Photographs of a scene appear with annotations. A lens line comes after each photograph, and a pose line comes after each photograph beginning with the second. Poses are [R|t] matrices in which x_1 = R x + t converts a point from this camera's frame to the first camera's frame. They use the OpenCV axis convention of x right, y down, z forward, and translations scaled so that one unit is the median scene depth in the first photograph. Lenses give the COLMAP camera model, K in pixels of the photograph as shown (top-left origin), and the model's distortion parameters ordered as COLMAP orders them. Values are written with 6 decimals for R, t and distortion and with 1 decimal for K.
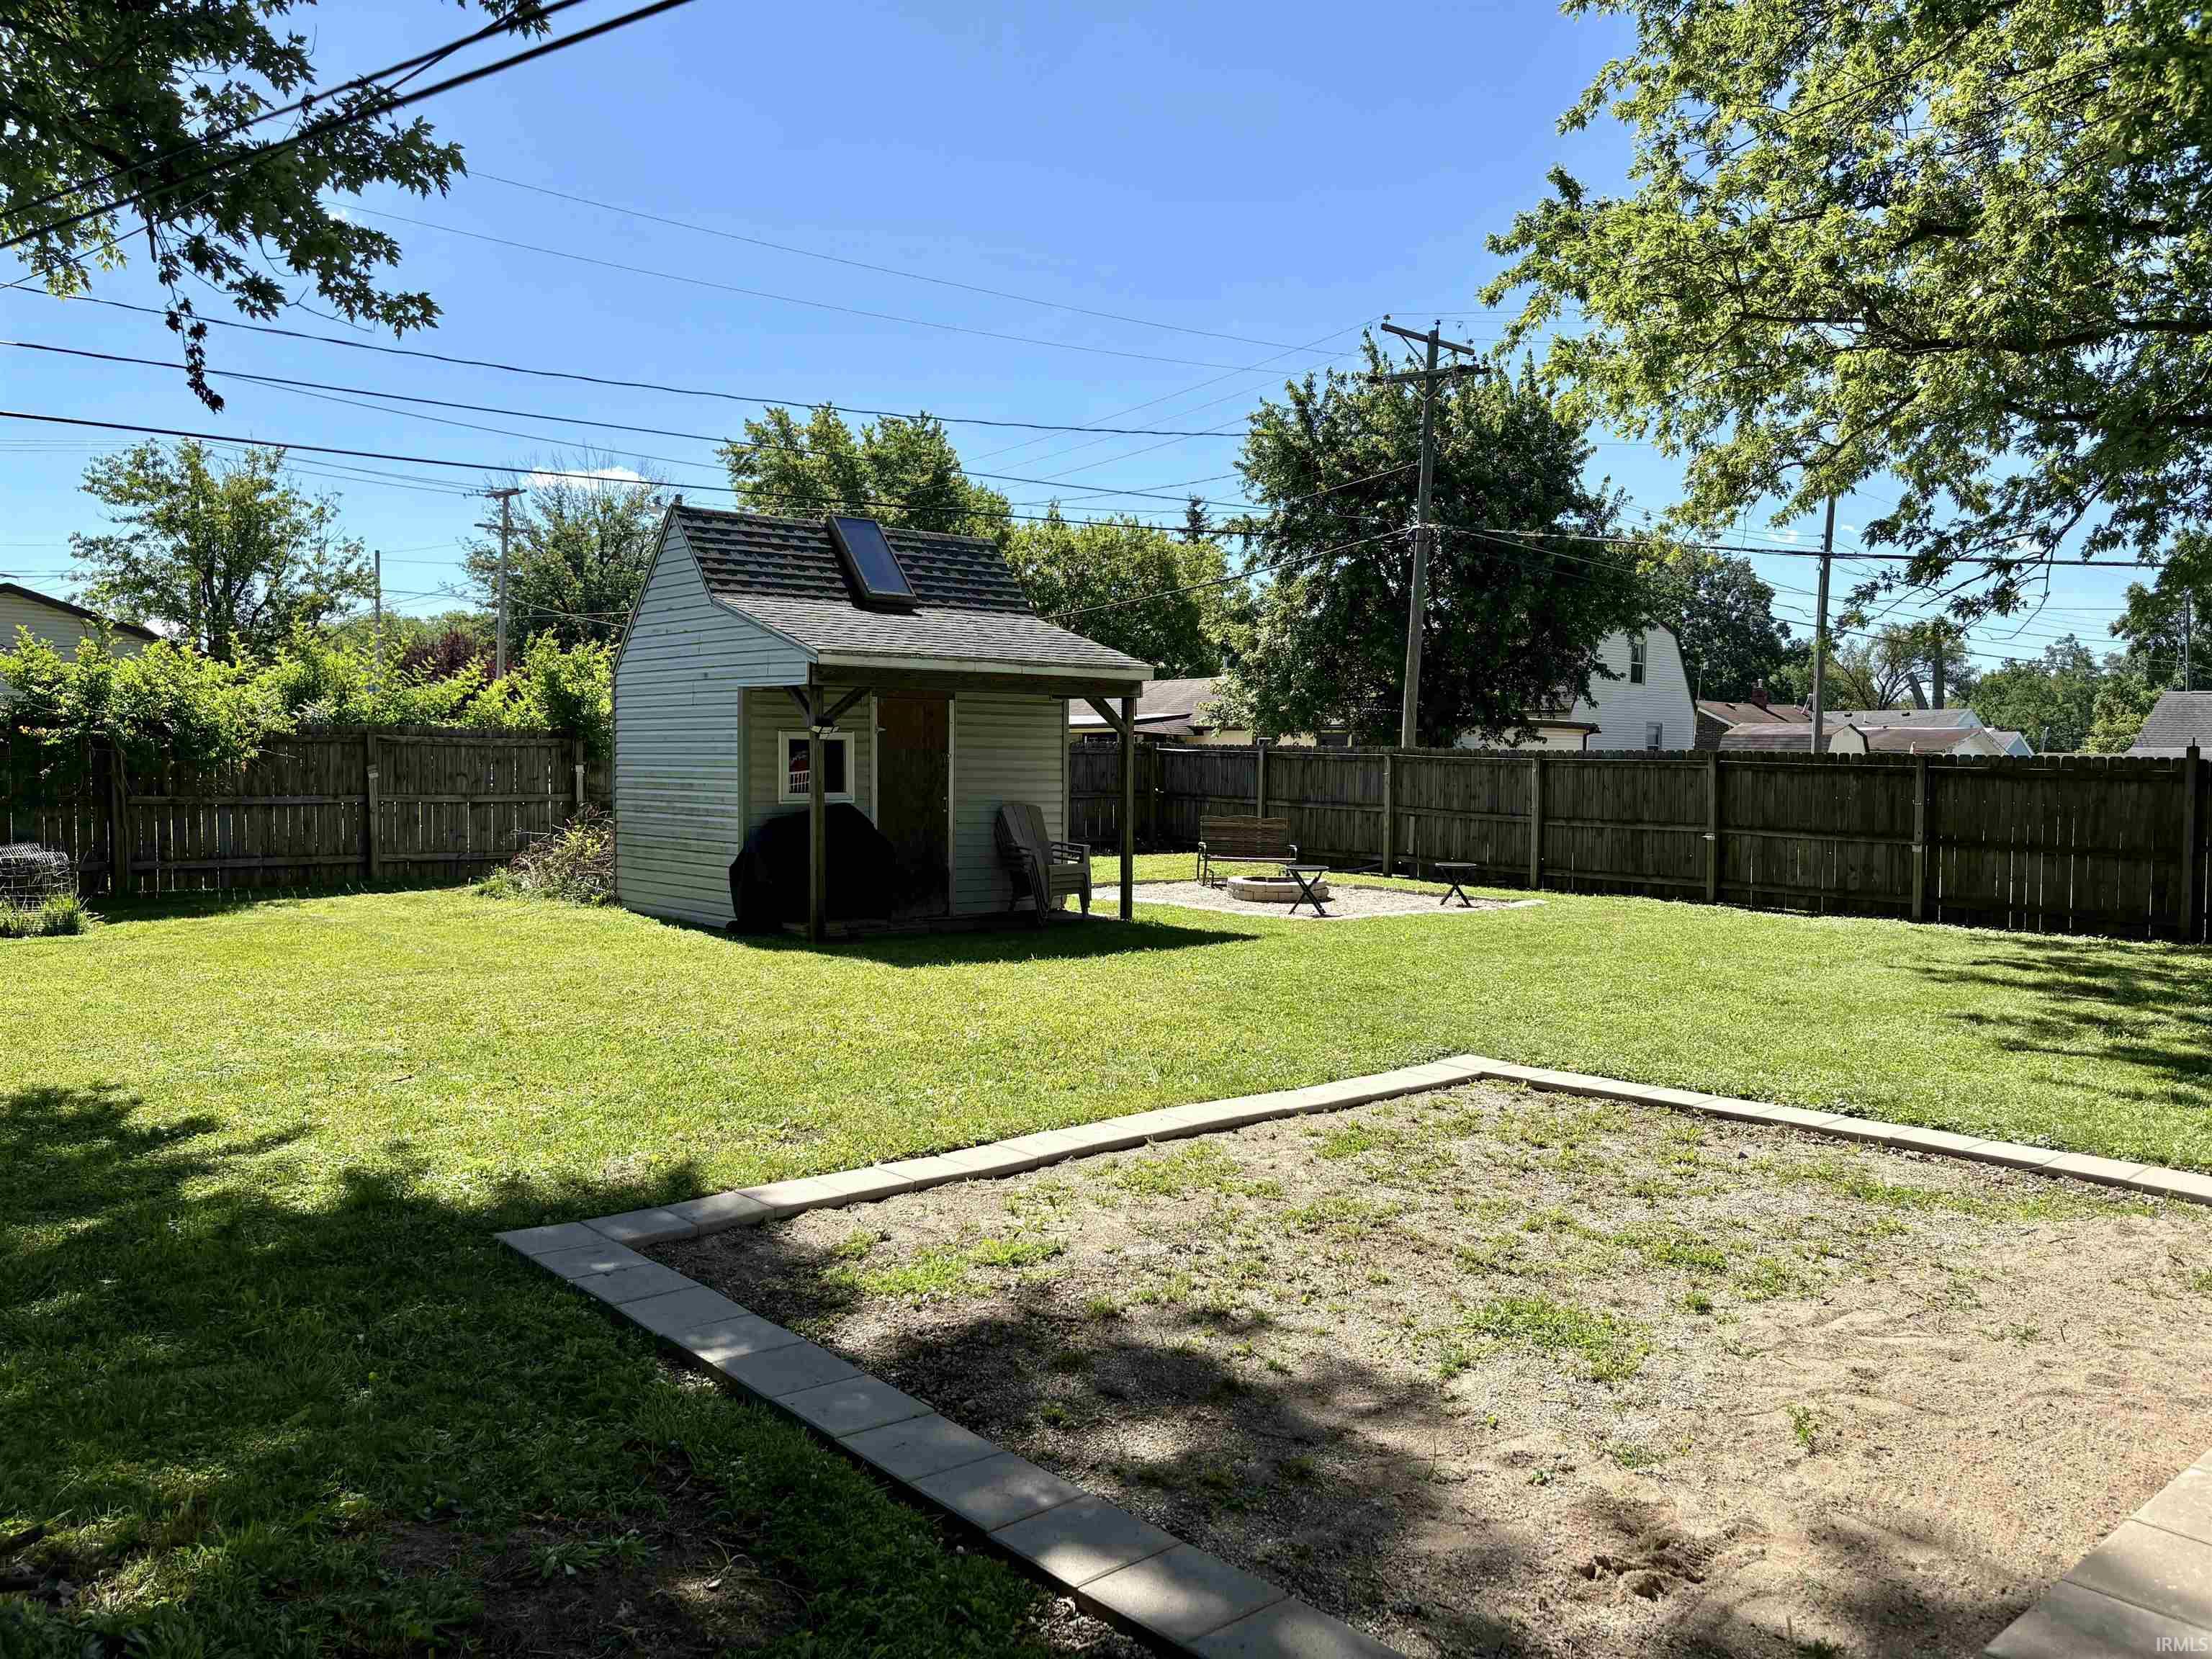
lens RADIAL K [[1687.1, 0, 1100.4], [0, 1687.1, 845.3], [0, 0, 1]] dist [0.032100, -0.003155]
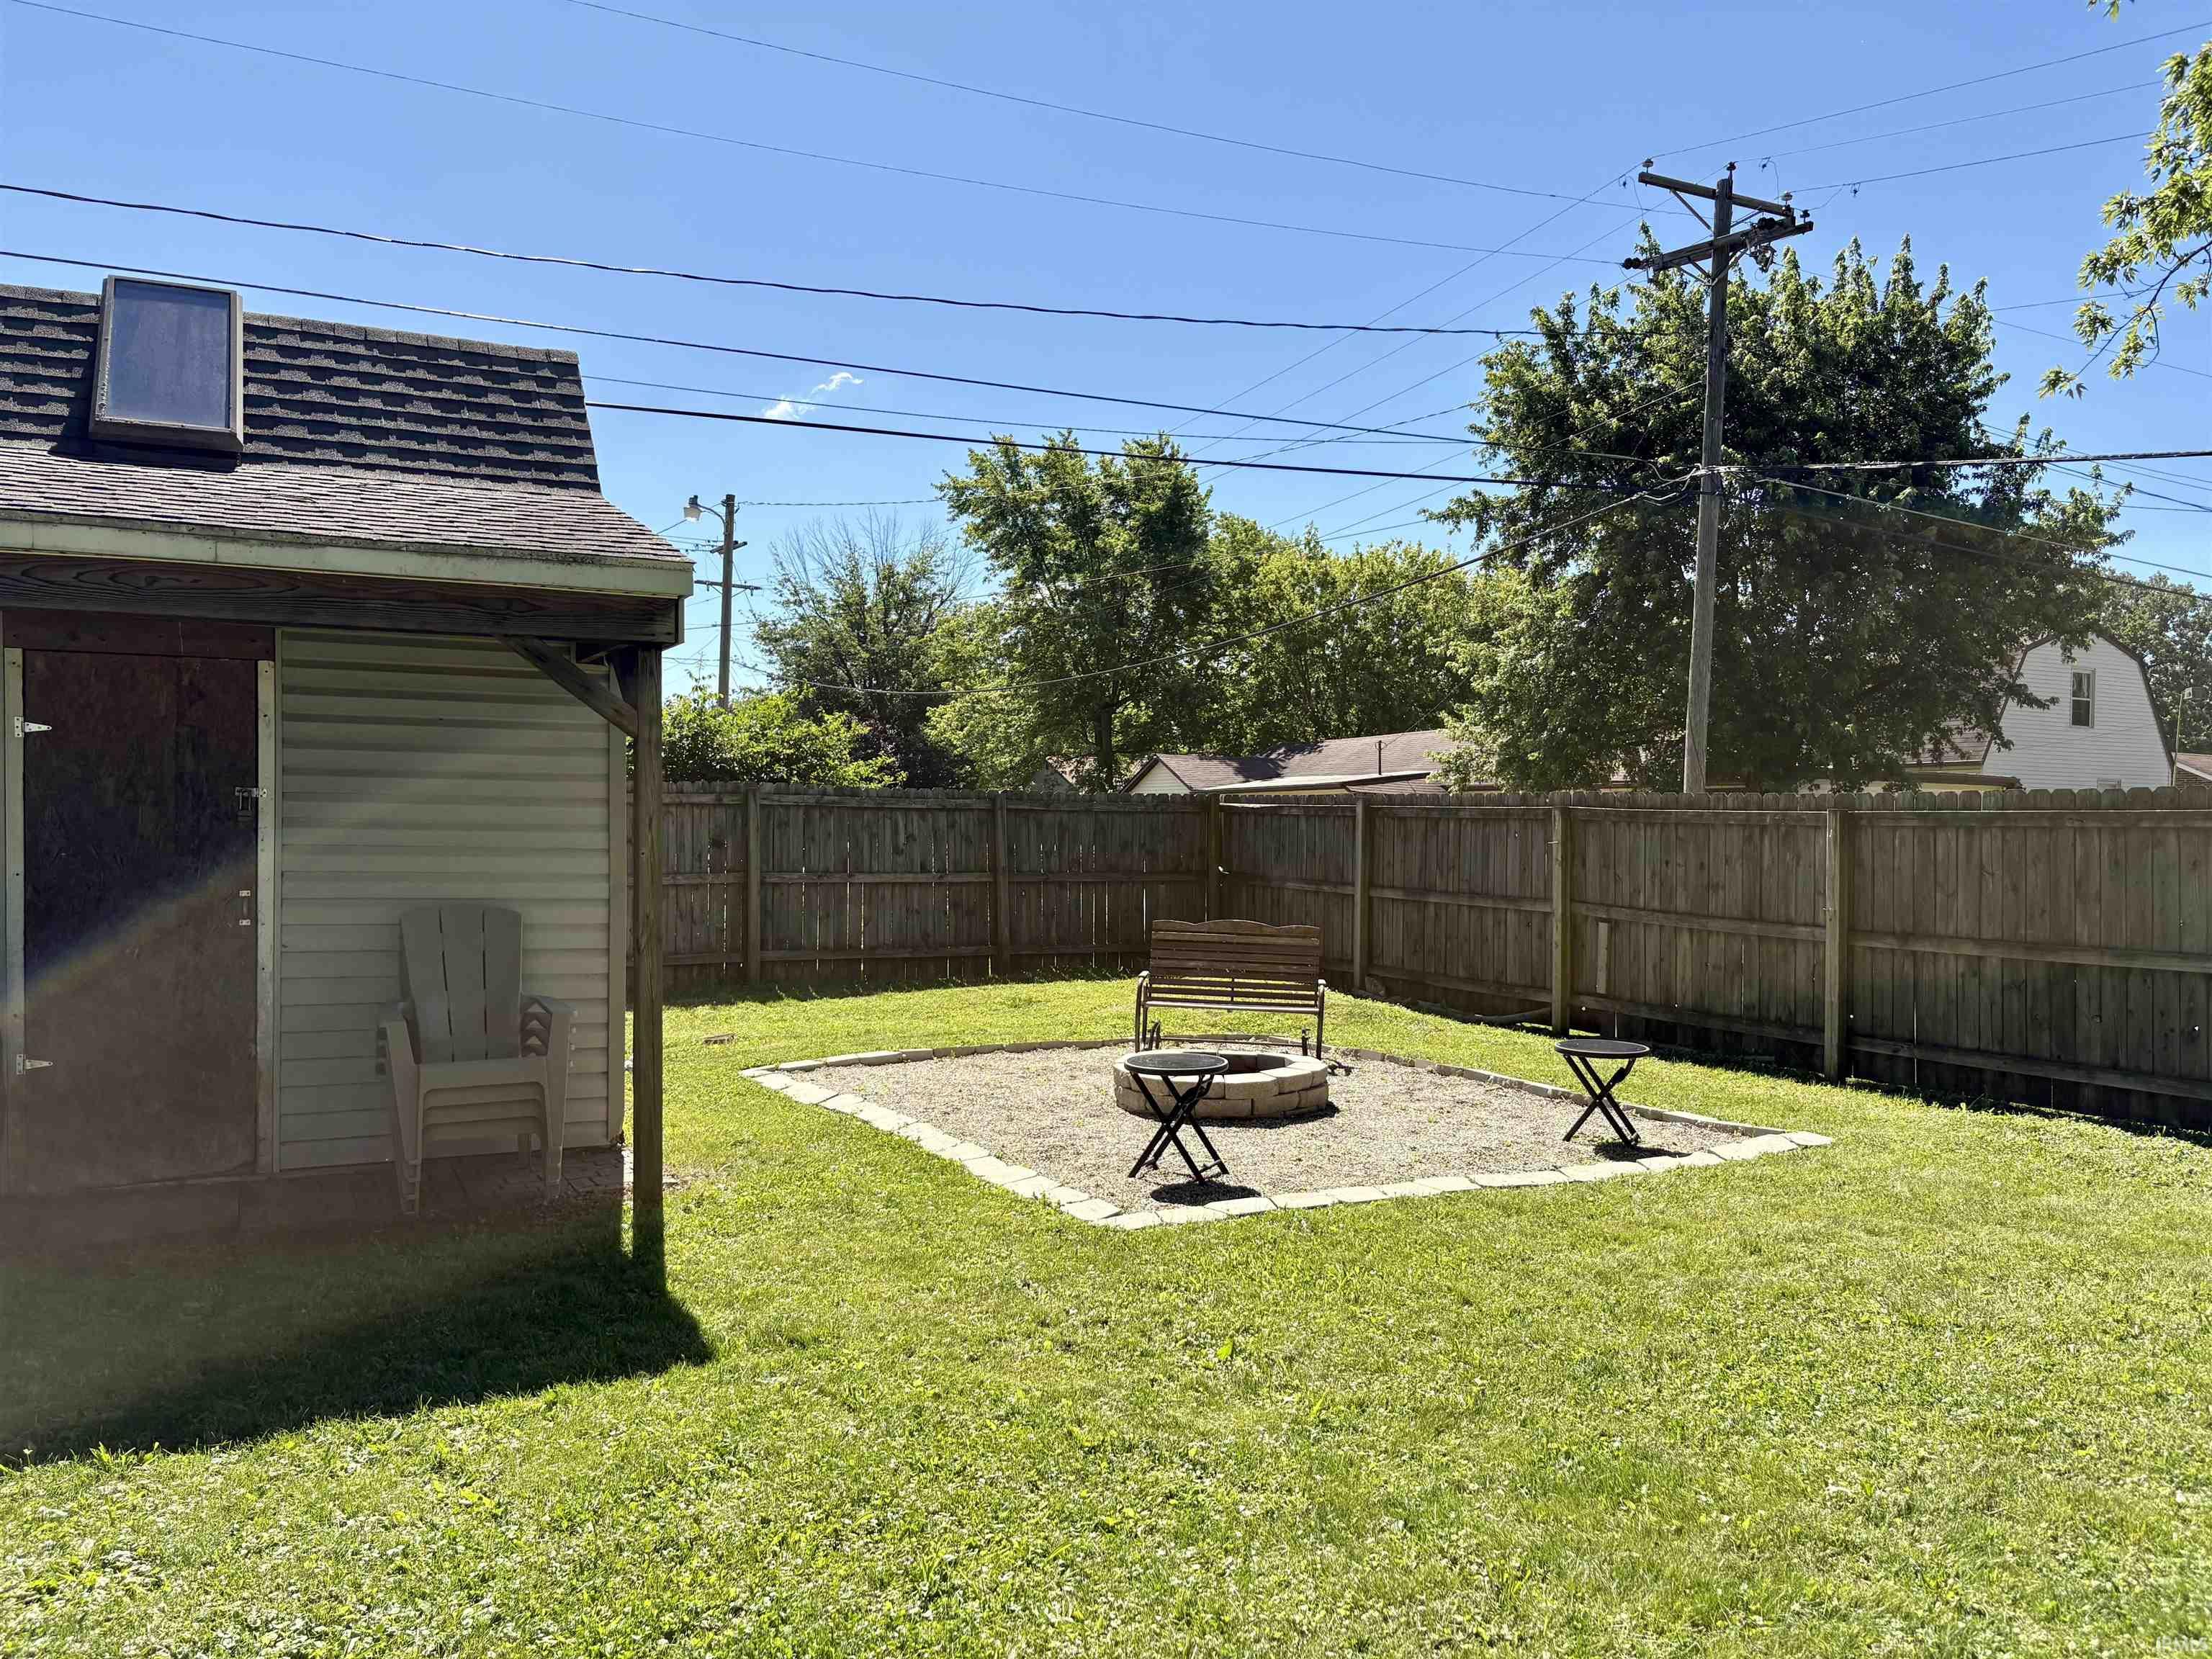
lens RADIAL K [[1687.1, 0, 1107.6], [0, 1687.1, 830.4], [0, 0, 1]] dist [0.032100, -0.003155]
pose [[0.976545, -0.003135, -0.215289, 0.085476], [-0.008637, 0.998519, -0.053718, -0.009230], [0.215139, 0.054318, 0.975072, 0.258134]]
